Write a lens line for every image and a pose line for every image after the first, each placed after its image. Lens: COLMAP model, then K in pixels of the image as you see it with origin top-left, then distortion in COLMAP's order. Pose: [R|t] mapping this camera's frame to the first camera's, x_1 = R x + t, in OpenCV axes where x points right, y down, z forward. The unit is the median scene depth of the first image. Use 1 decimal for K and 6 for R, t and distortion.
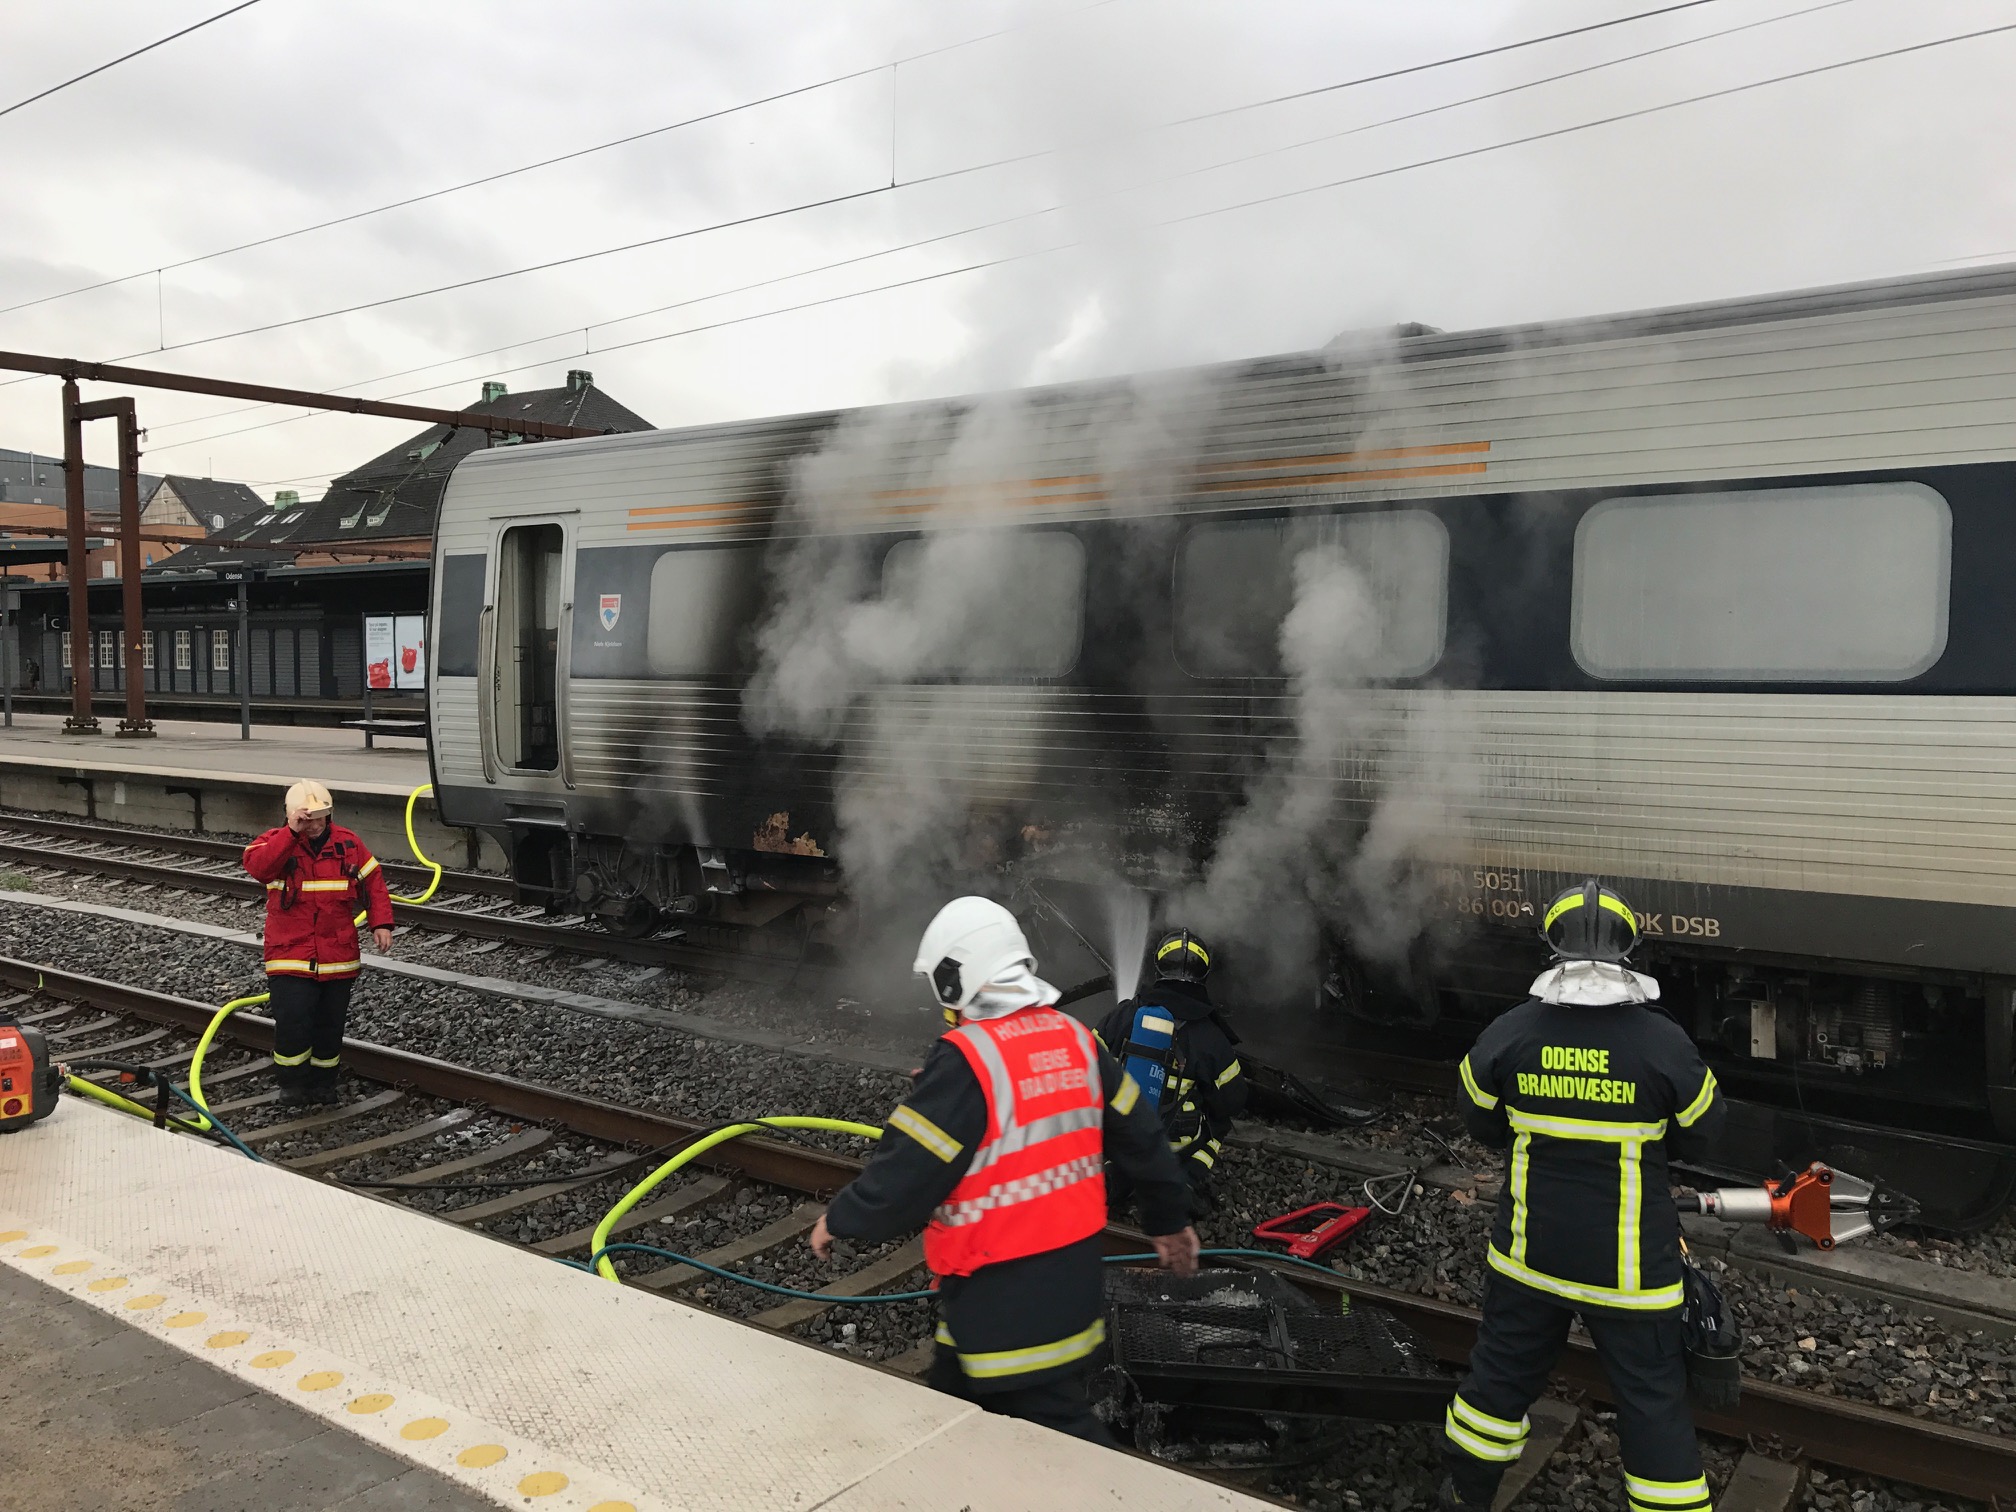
lens RADIAL K [[1641.3, 0, 1008.0], [0, 1641.3, 756.0], [0, 0, 1]] dist [0.018287, 0.000345]
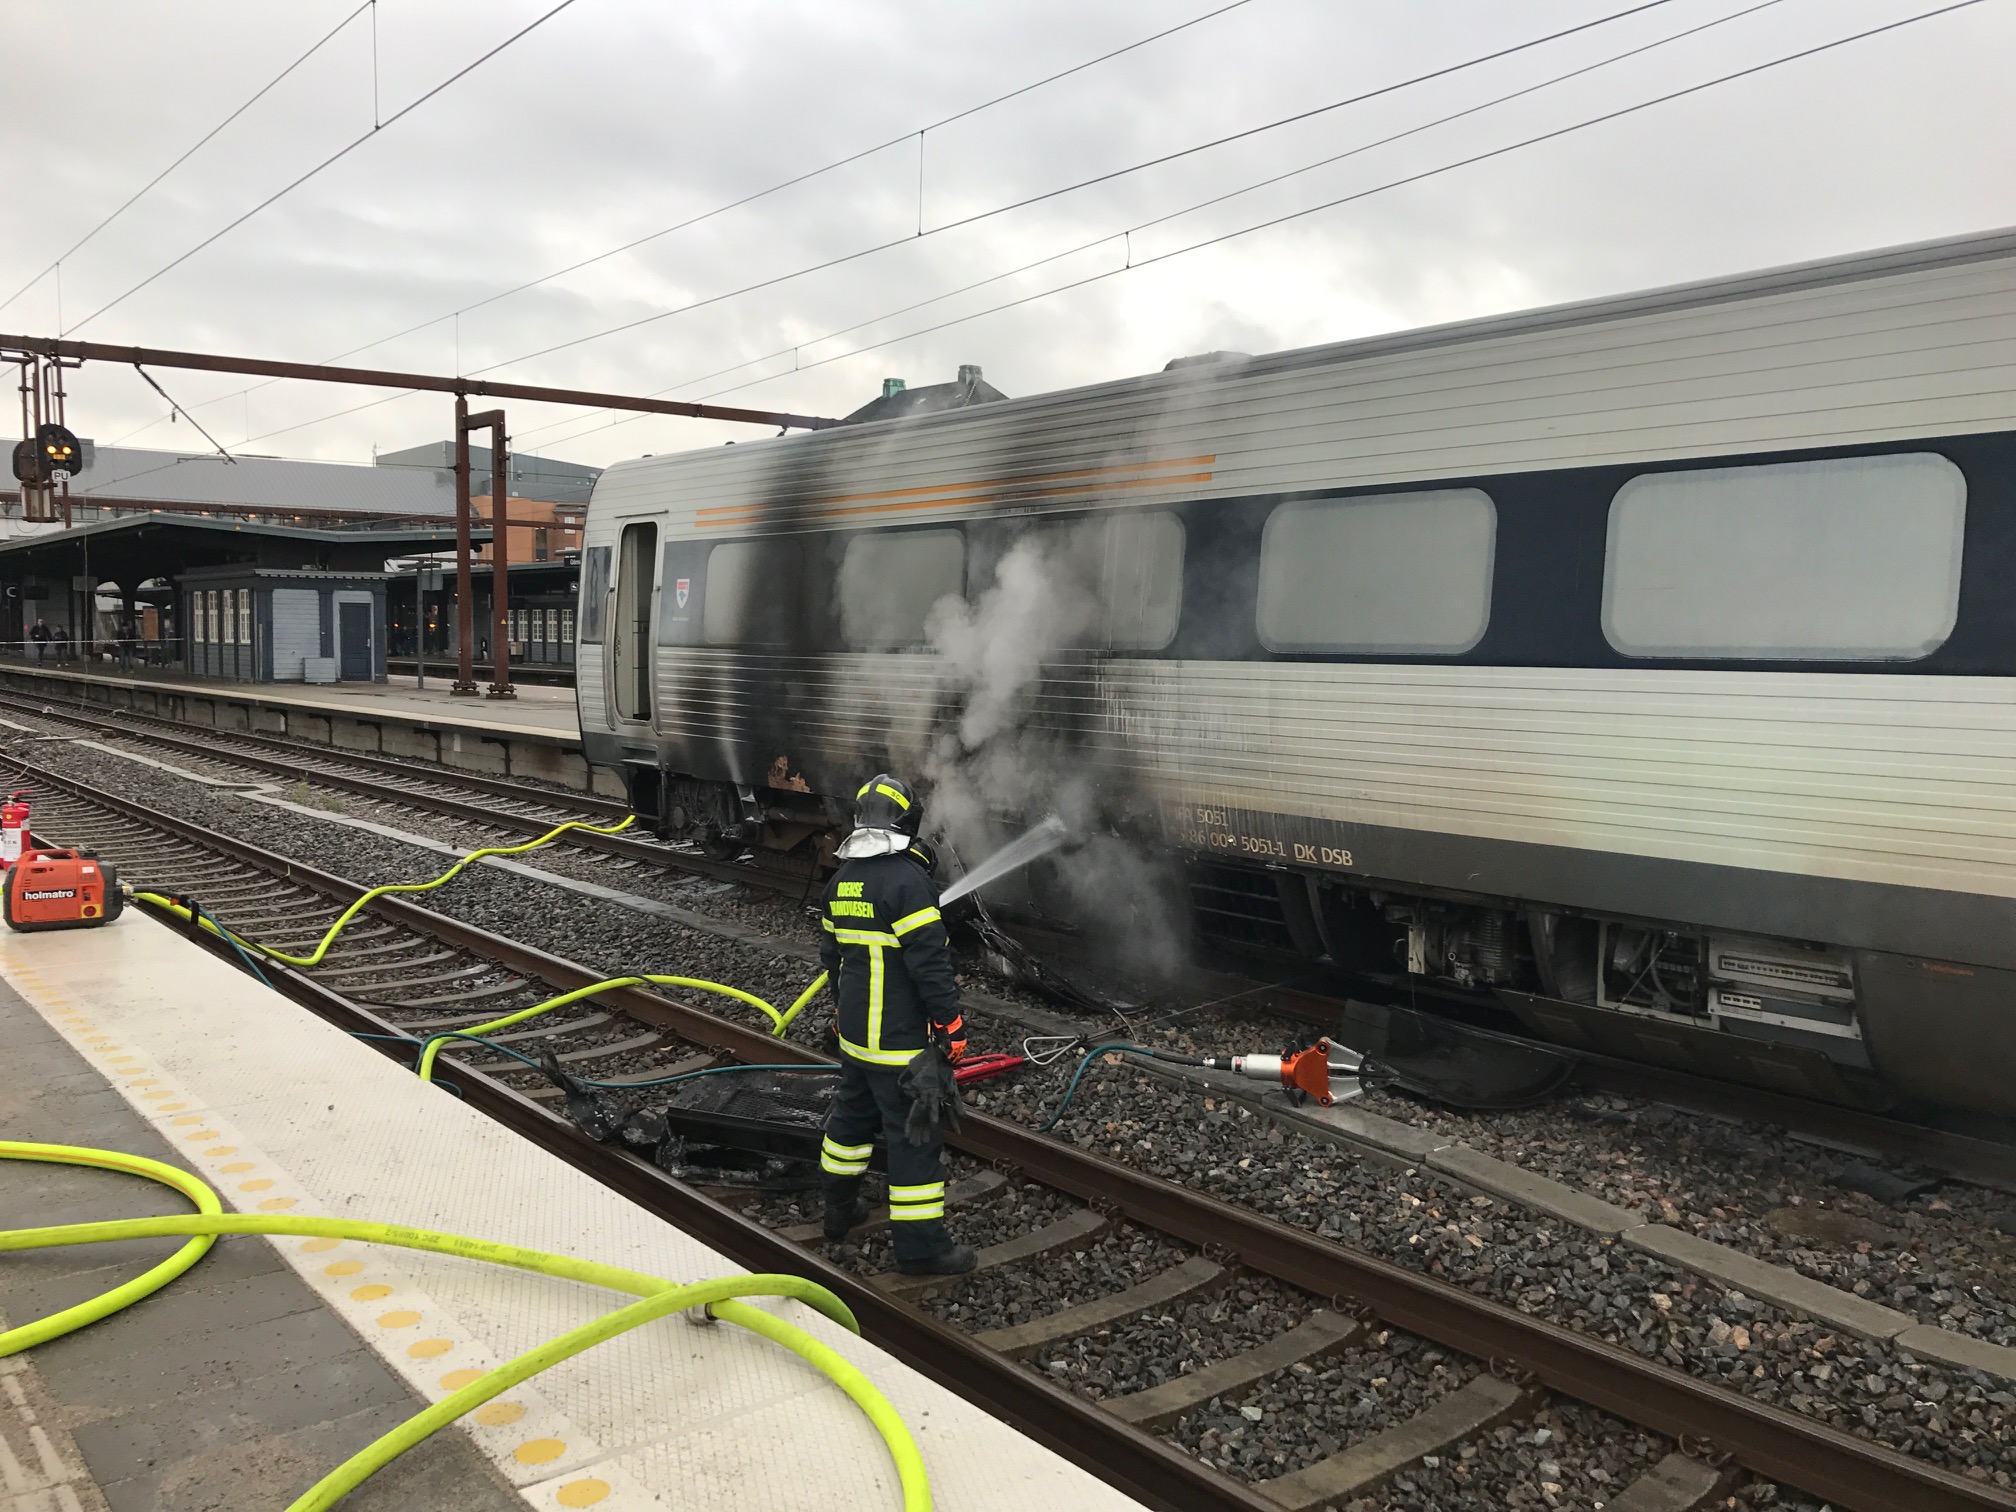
lens RADIAL K [[1629.4, 0, 1008.0], [0, 1629.4, 756.0], [0, 0, 1]] dist [0.094713, -0.188198]
pose [[0.969808, 0.028417, -0.242210, 0.324738], [-0.026006, 0.999575, 0.013145, 0.013794], [0.242480, -0.006449, 0.970135, -0.153023]]
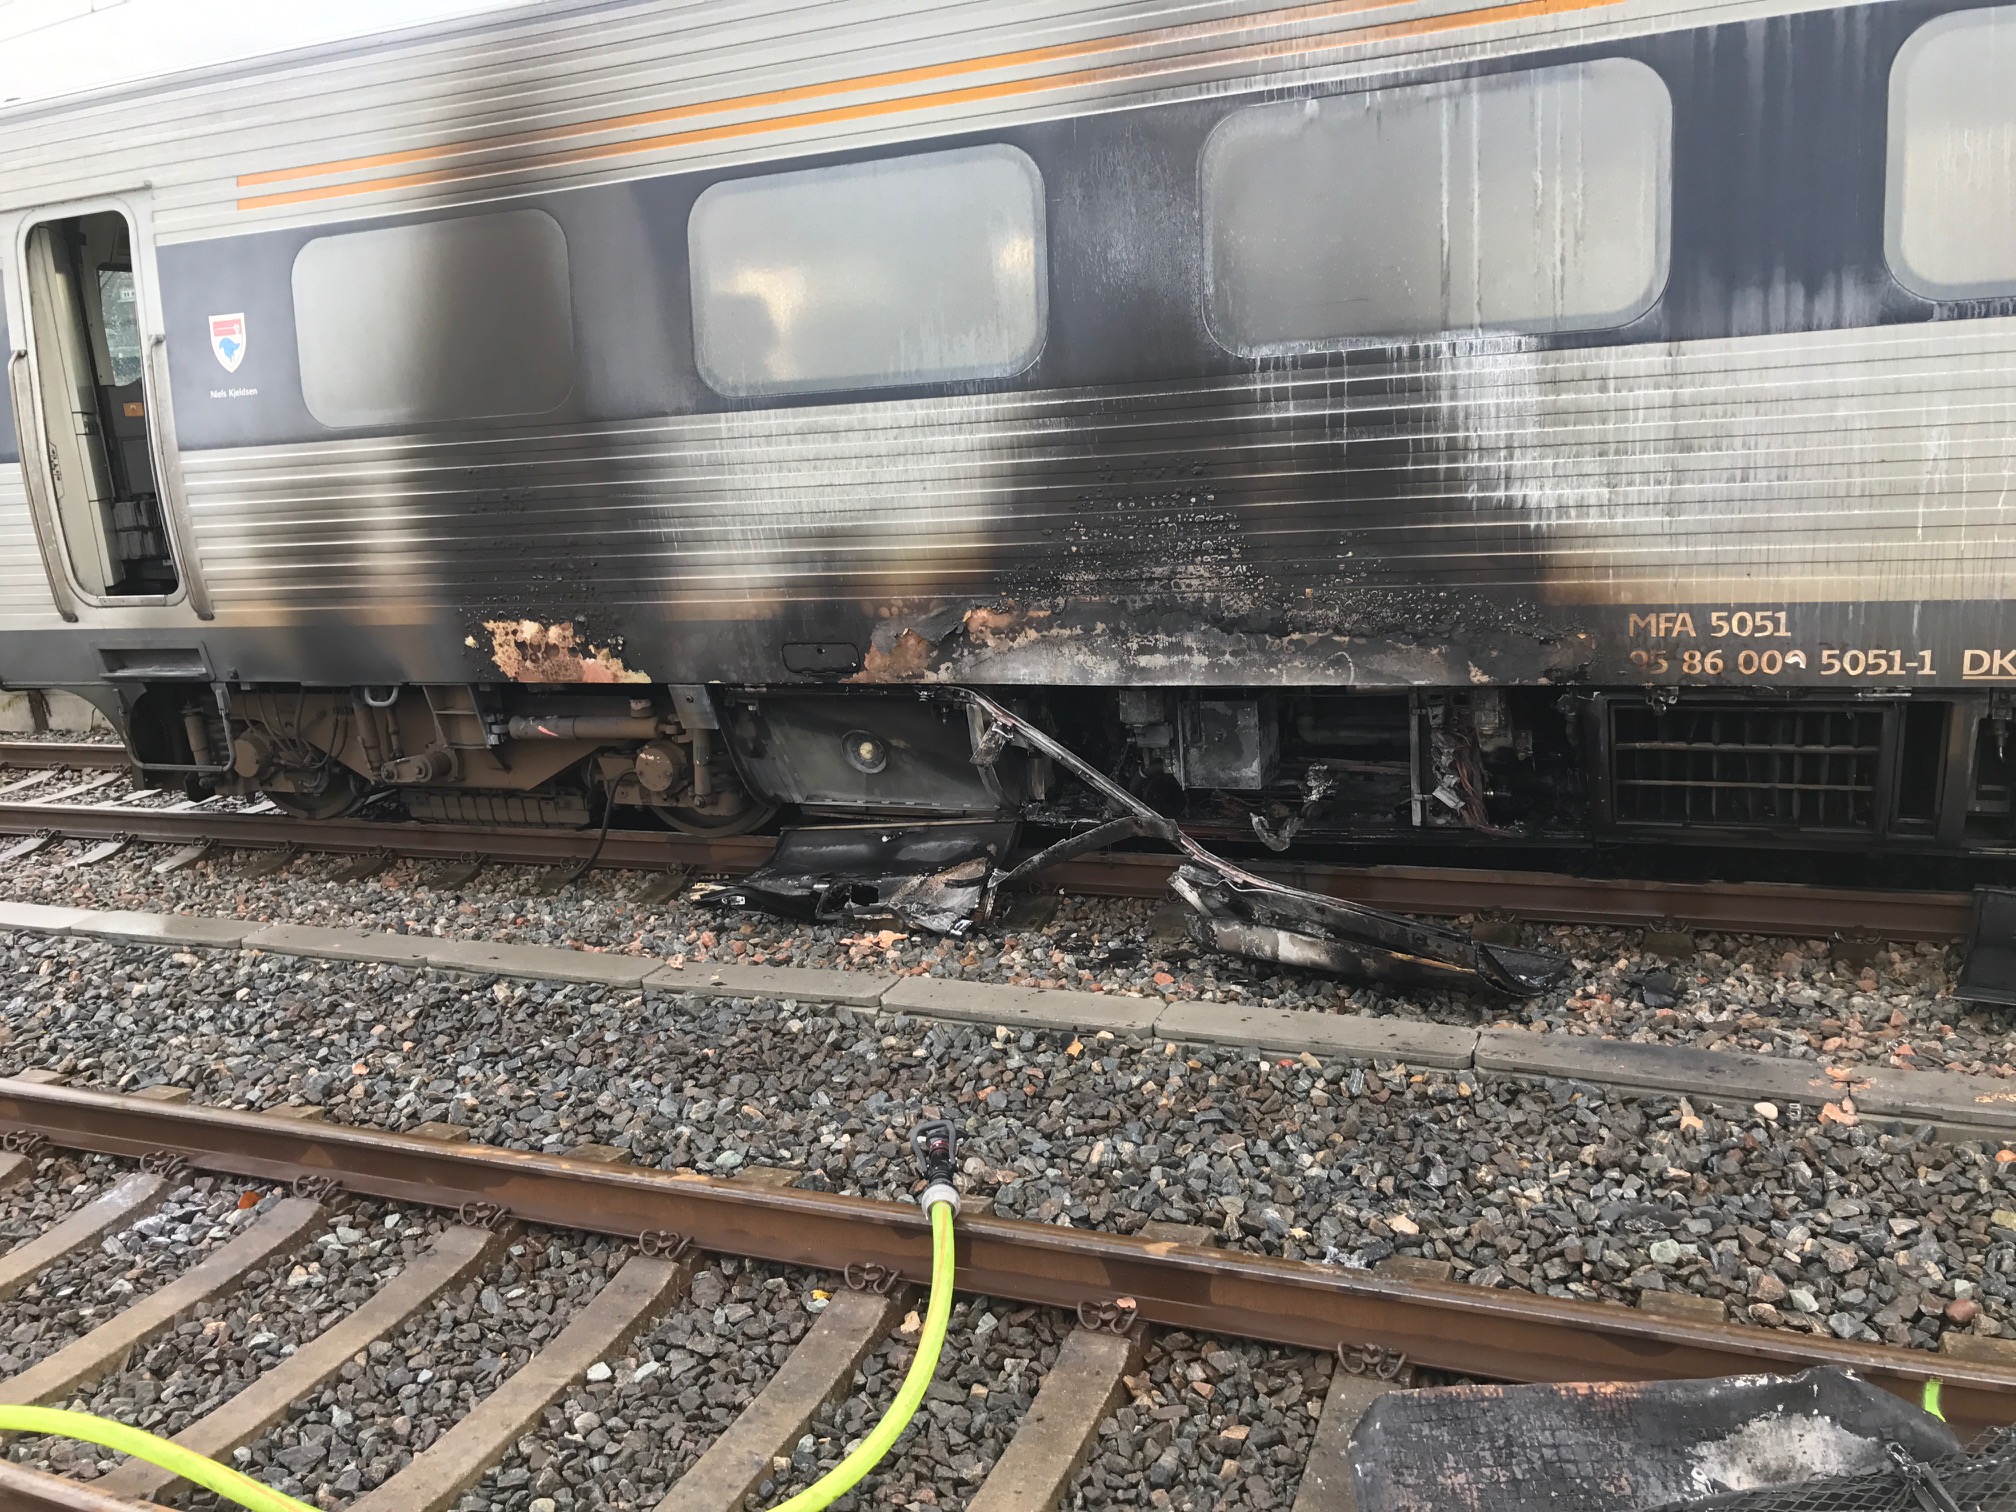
lens RADIAL K [[1675.3, 0, 1008.7], [0, 1675.3, 731.4], [0, 0, 1]] dist [-0.033941, 0.103740]
pose [[0.970008, -0.116090, 0.213559, -0.111630], [0.086824, 0.986099, 0.141673, -0.003310], [-0.227037, -0.118882, 0.966603, 0.292259]]
